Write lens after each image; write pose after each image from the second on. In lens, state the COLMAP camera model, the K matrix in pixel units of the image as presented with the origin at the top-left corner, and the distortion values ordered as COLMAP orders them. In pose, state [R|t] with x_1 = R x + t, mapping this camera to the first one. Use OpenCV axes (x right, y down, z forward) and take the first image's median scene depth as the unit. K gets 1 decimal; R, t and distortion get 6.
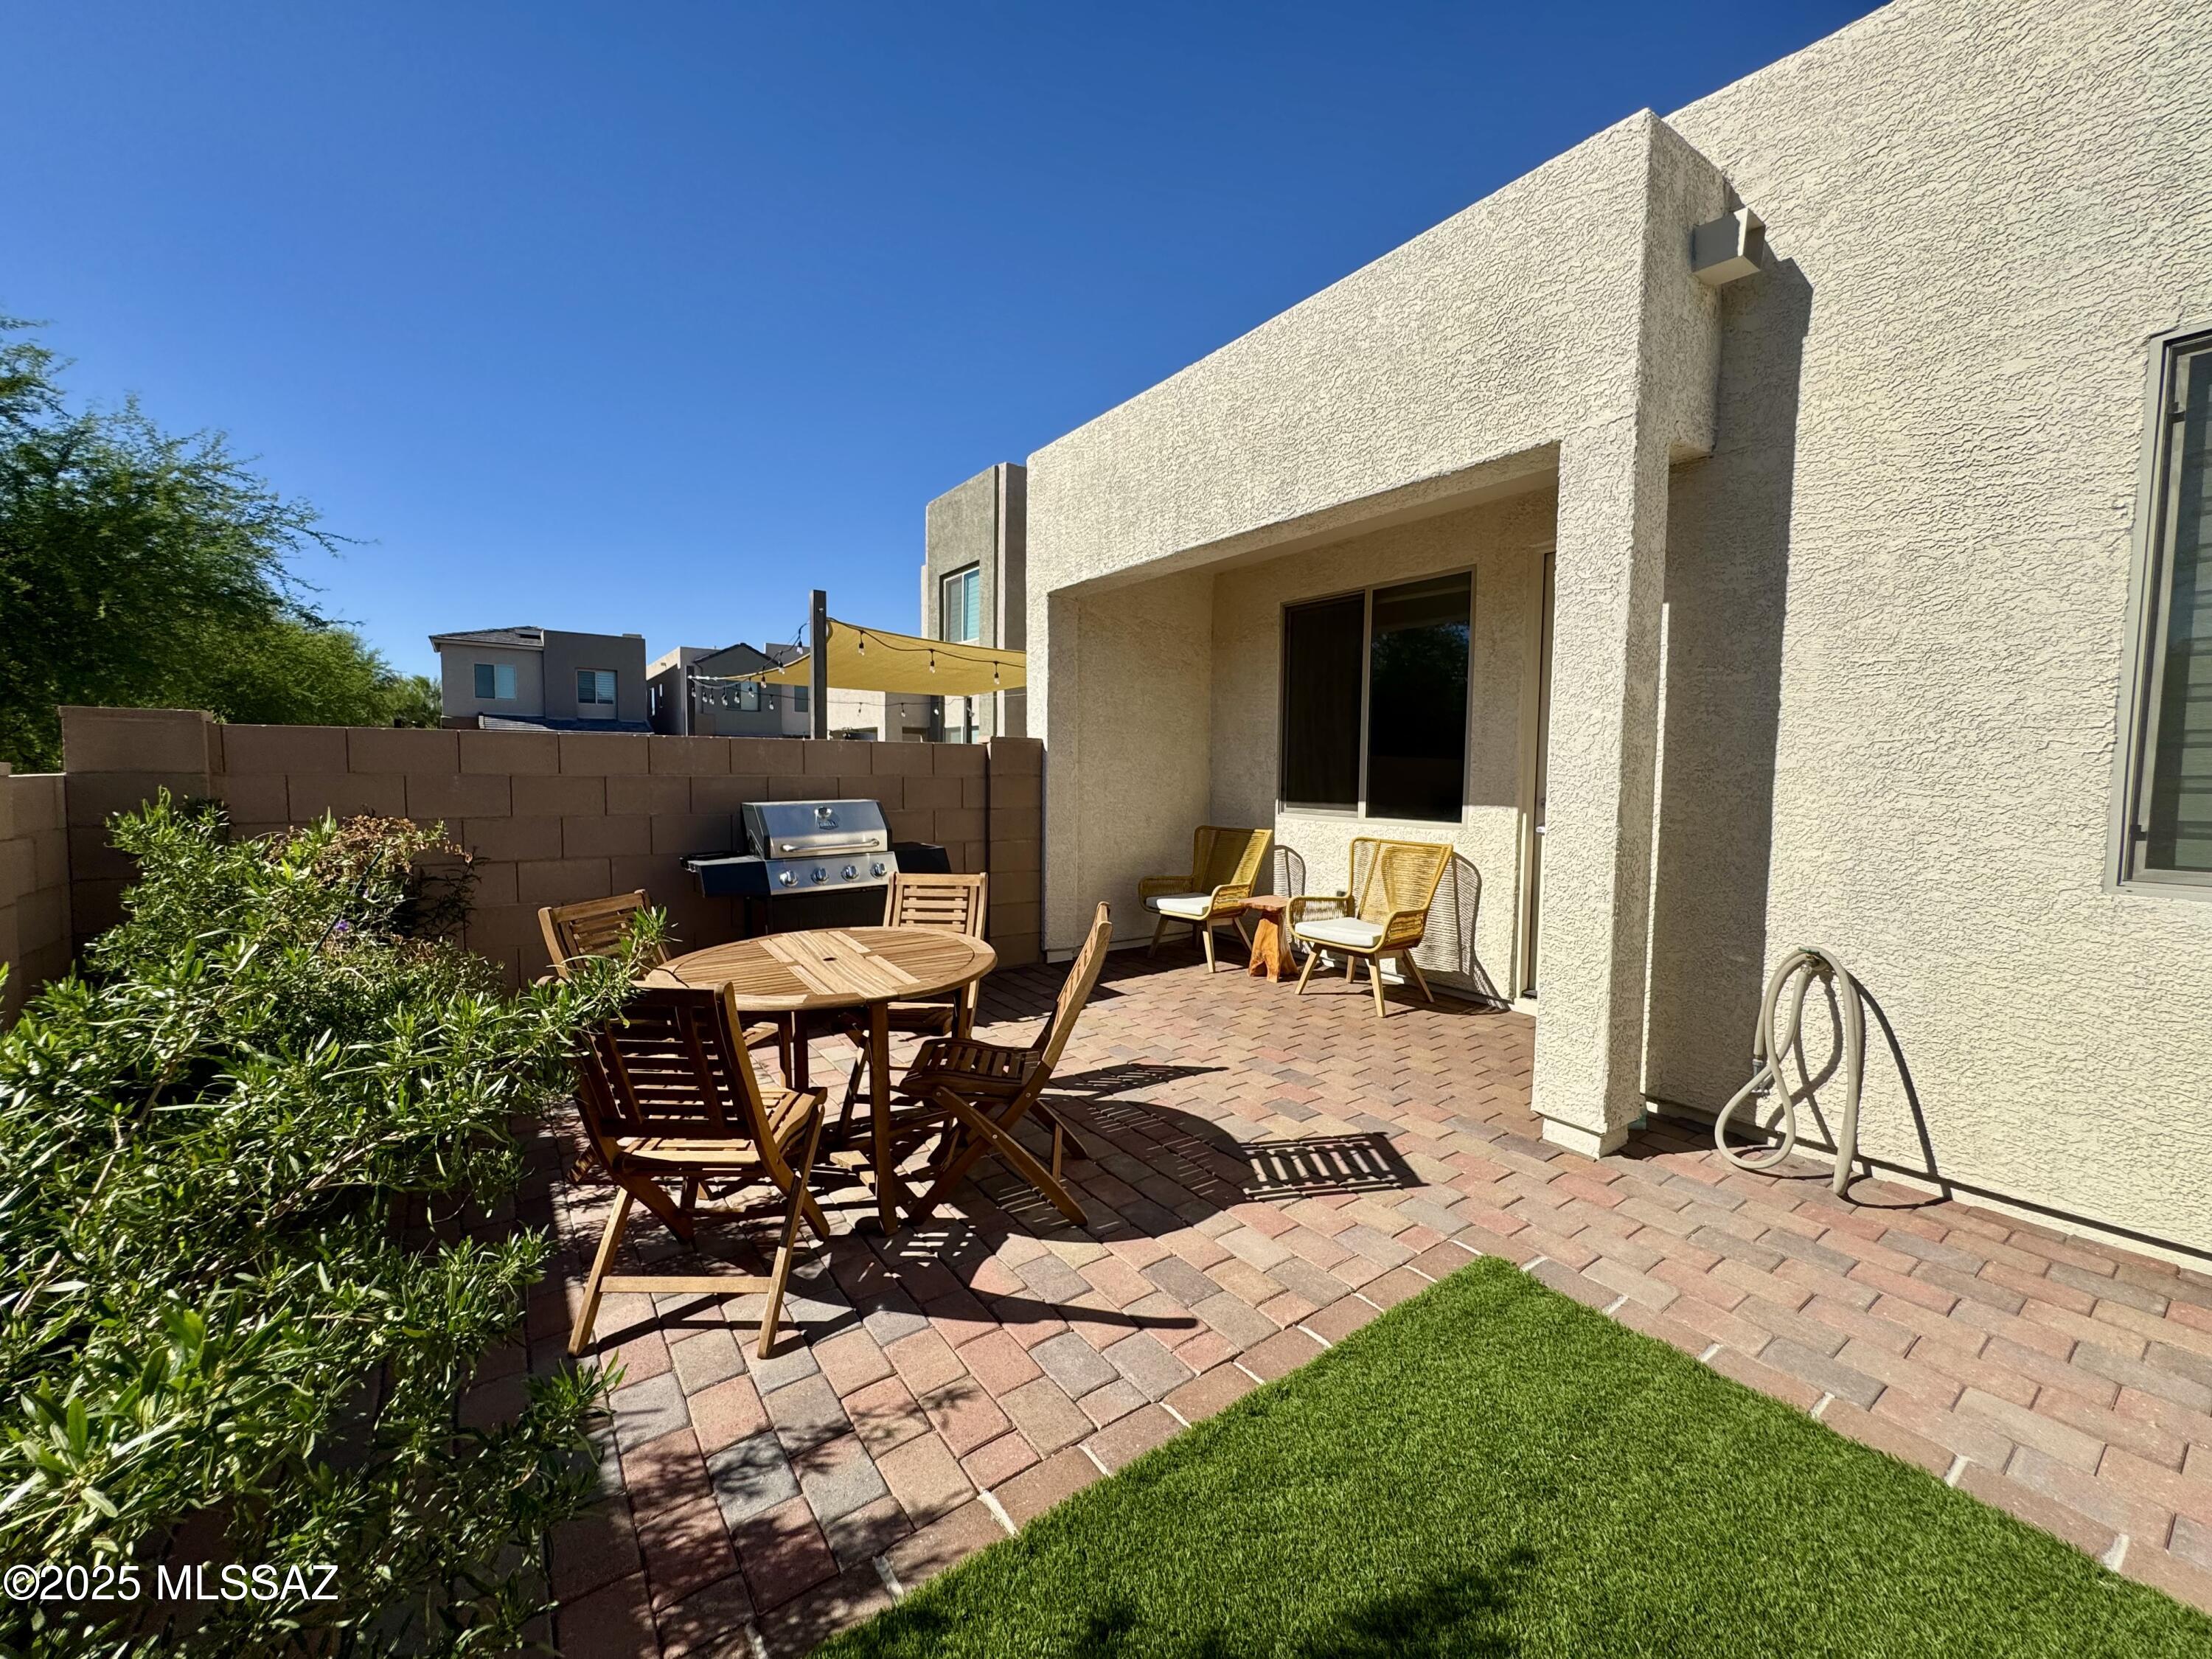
lens RADIAL K [[870.9, 0, 1106.0], [0, 870.9, 829.5], [0, 0, 1]] dist [0.000873, 0.000092]
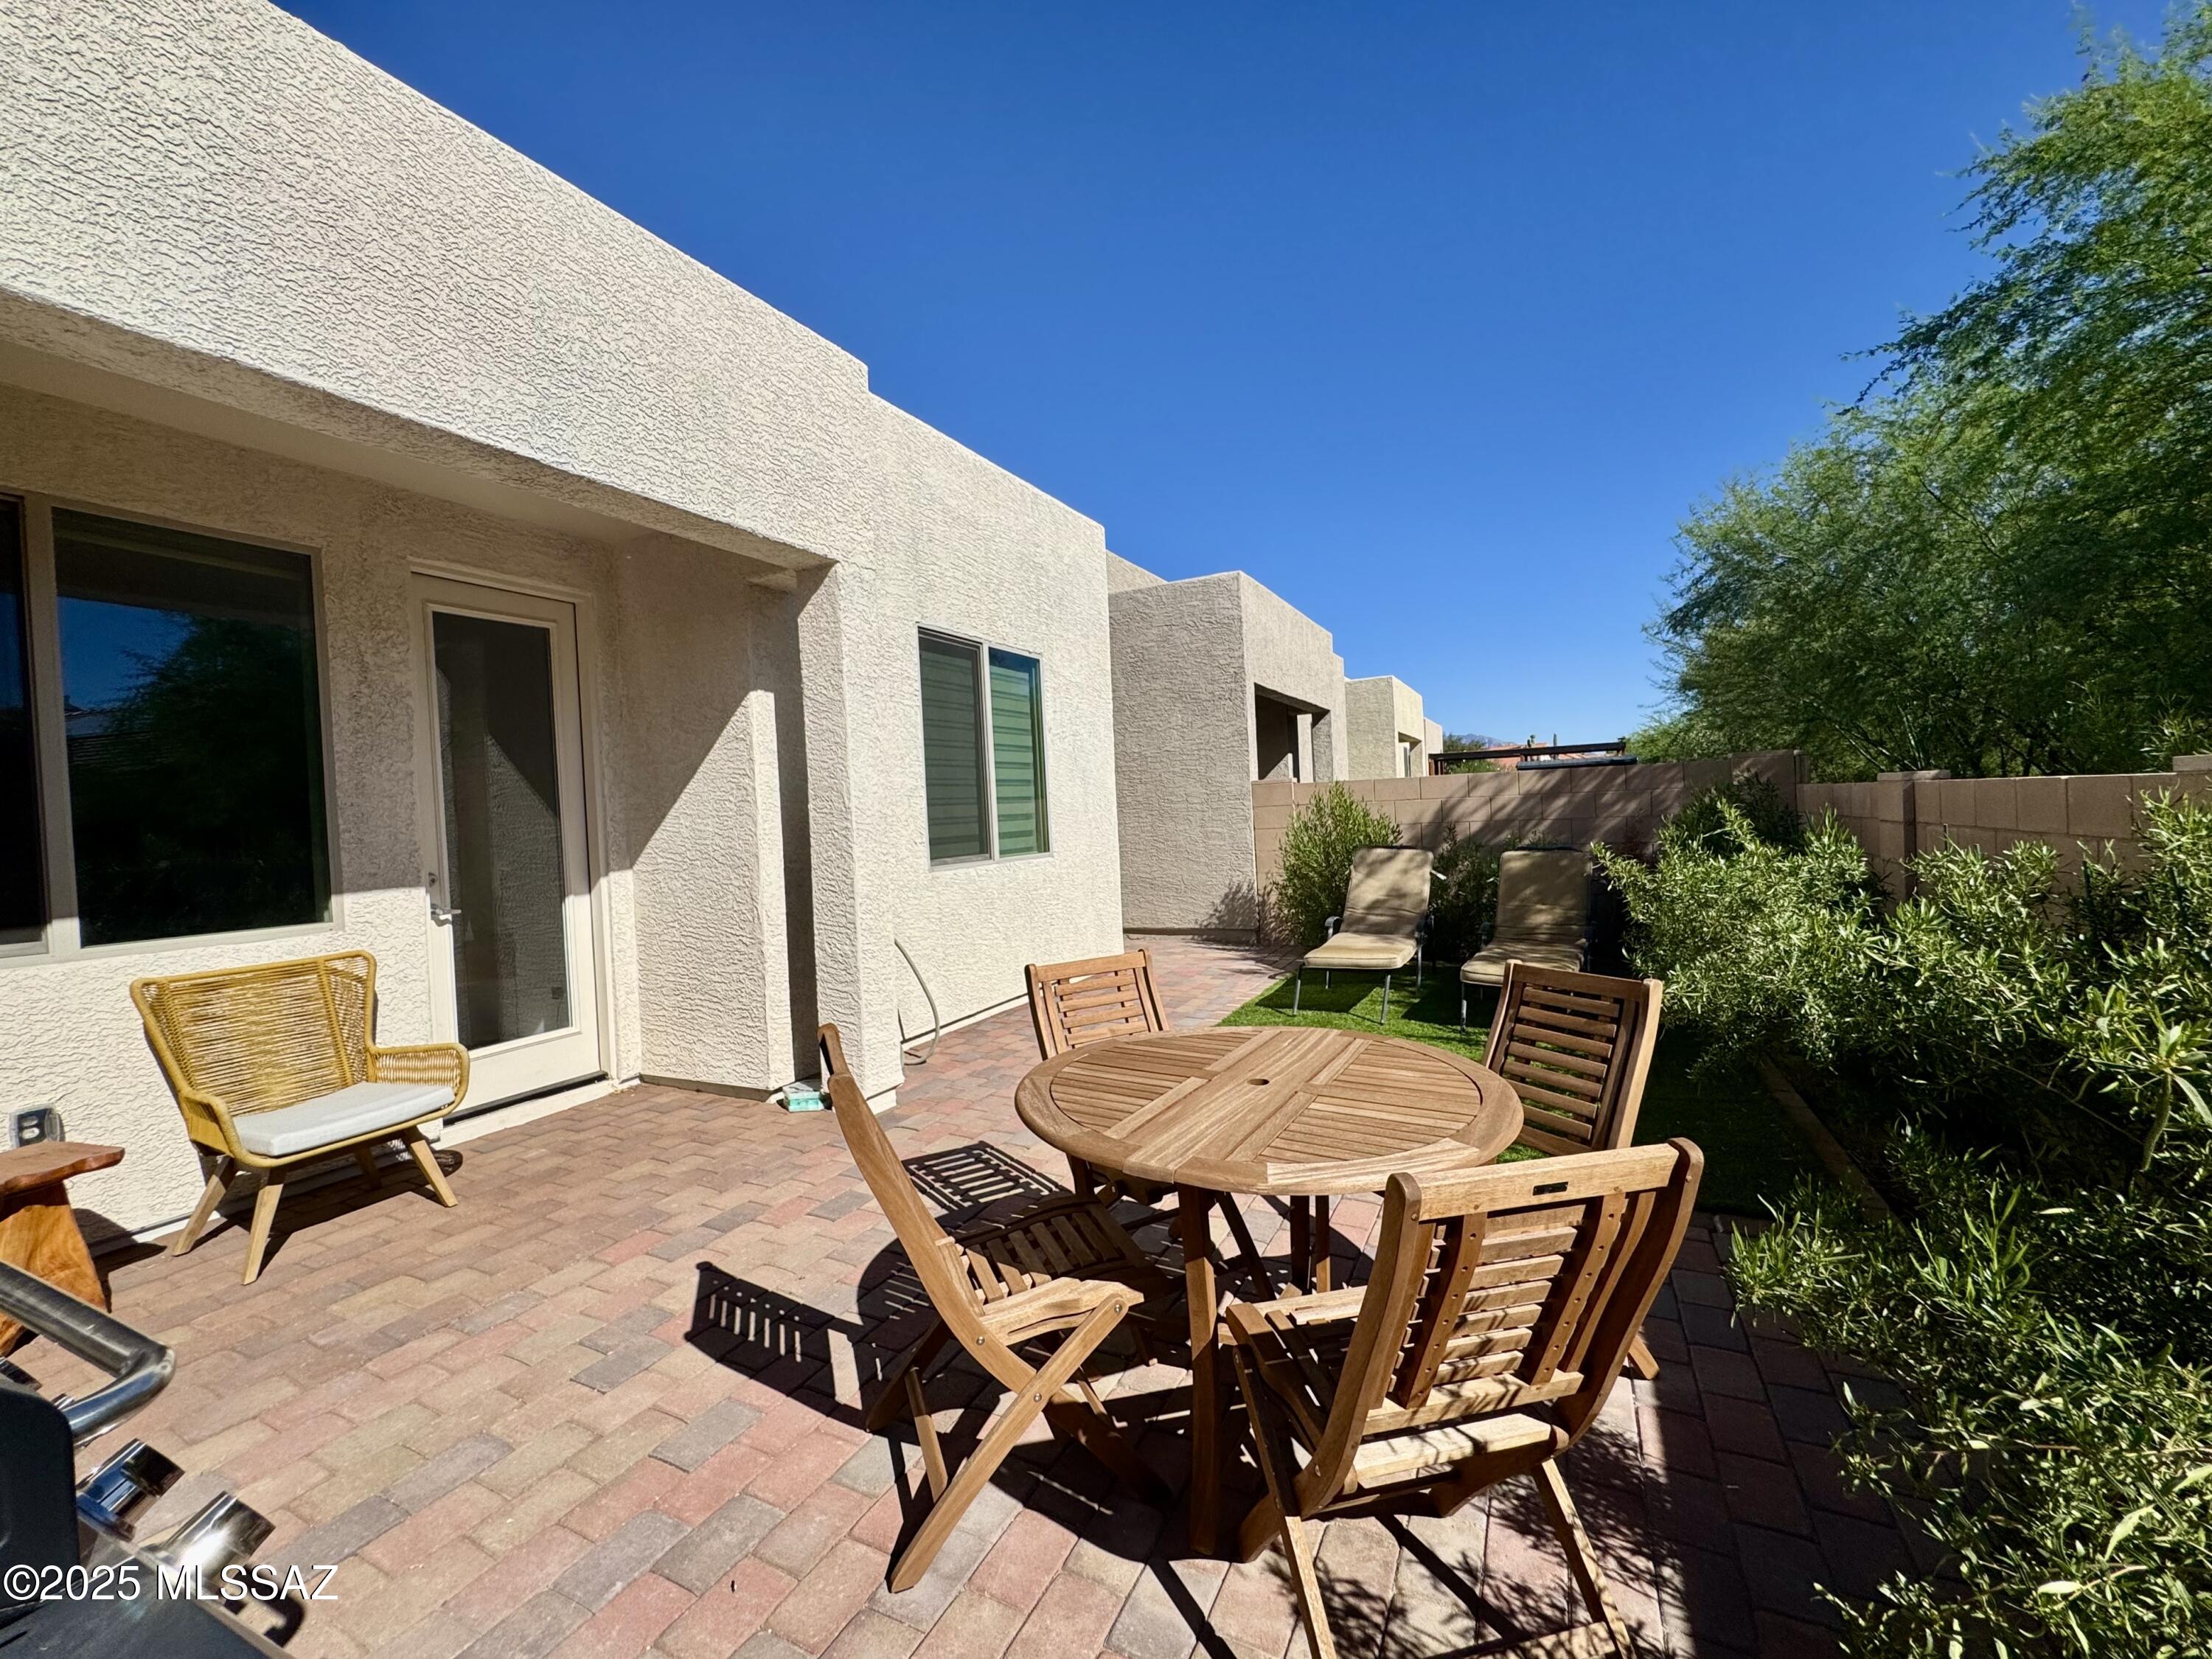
lens RADIAL K [[870.9, 0, 1106.0], [0, 870.9, 829.5], [0, 0, 1]] dist [0.000873, 0.000092]
pose [[-0.448364, 0.001111, 0.893850, -0.603034], [0.109264, 0.992568, 0.053575, -0.062842], [-0.887148, 0.121687, -0.445154, 0.967512]]
